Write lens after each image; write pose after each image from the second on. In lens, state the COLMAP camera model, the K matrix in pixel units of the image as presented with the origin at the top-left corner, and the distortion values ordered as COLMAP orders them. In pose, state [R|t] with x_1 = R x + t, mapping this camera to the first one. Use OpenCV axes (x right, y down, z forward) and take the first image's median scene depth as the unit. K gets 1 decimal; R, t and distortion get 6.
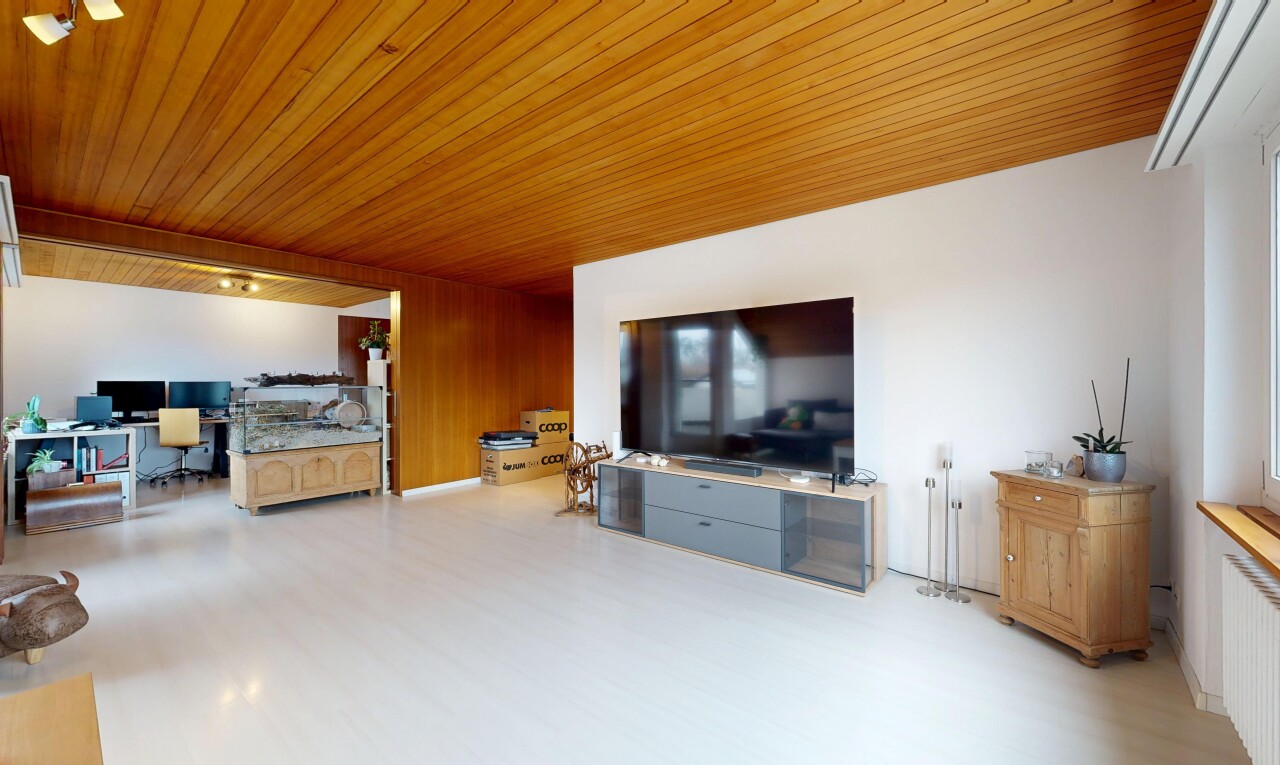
lens RADIAL K [[498.6, 0, 640.3], [0, 498.6, 384.2], [0, 0, 1]] dist [0.000269, -0.000034]
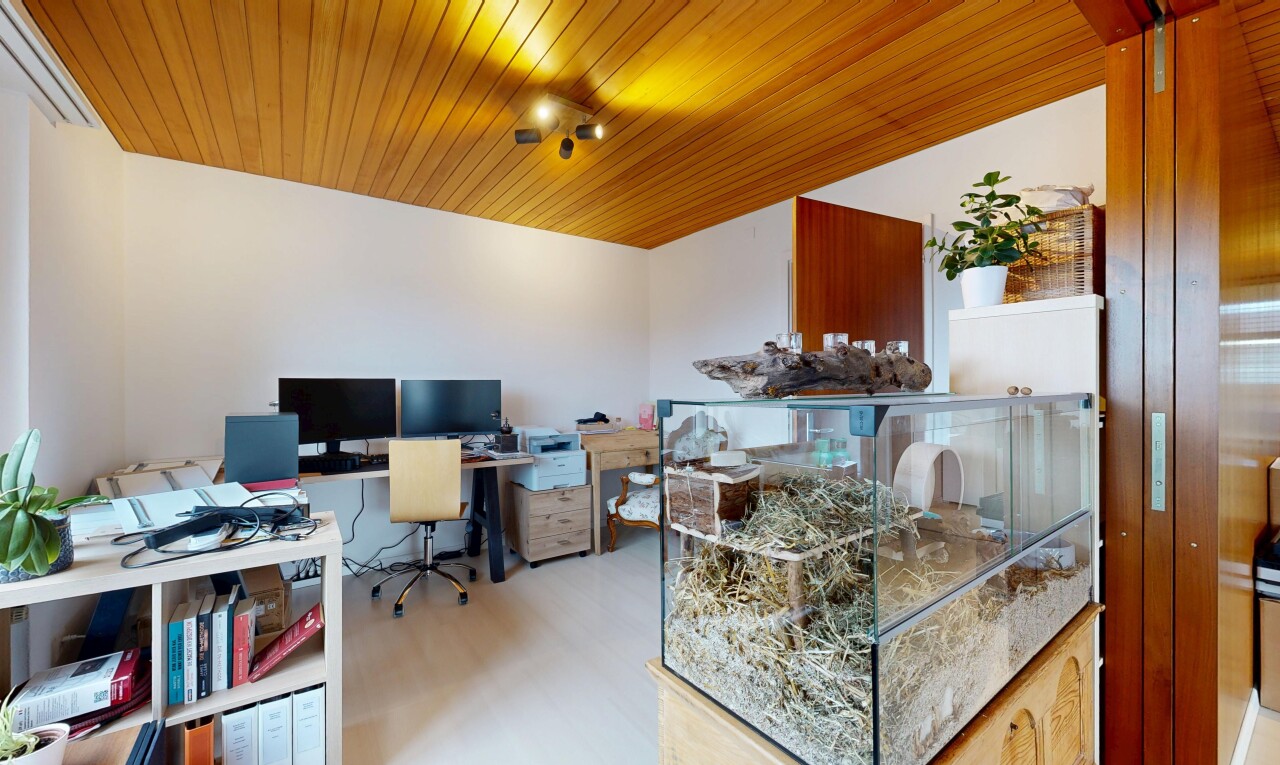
lens RADIAL K [[498.6, 0, 640.3], [0, 498.6, 384.2], [0, 0, 1]] dist [0.000269, -0.000034]
pose [[0.964030, -0.003093, -0.265774, -1.043584], [0.004316, 0.999983, 0.004017, -0.003223], [0.265757, -0.005019, 0.964027, 1.045389]]
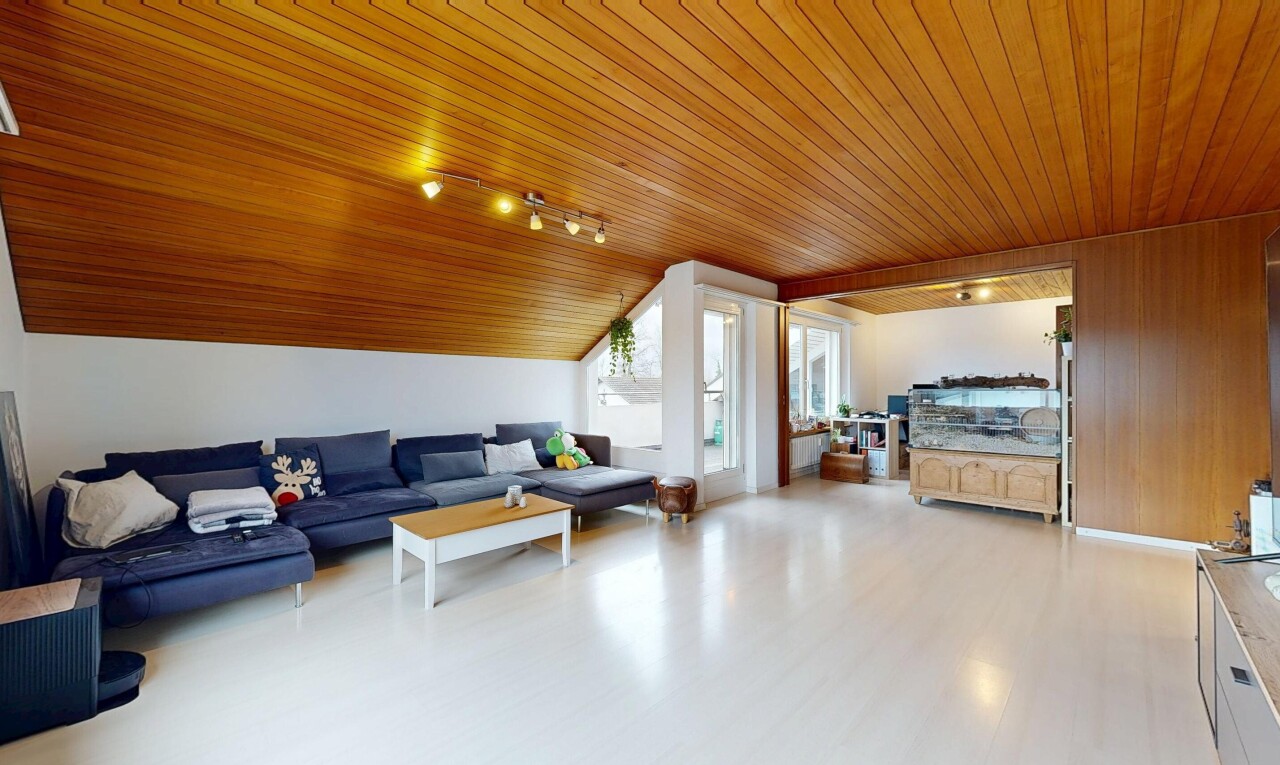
lens RADIAL K [[498.6, 0, 640.3], [0, 498.6, 384.2], [0, 0, 1]] dist [0.000269, -0.000034]
pose [[-0.069845, -0.002860, -0.997554, 0.502272], [-0.001578, 0.999995, -0.002757, -0.001583], [0.997557, 0.001382, -0.069849, 0.587411]]
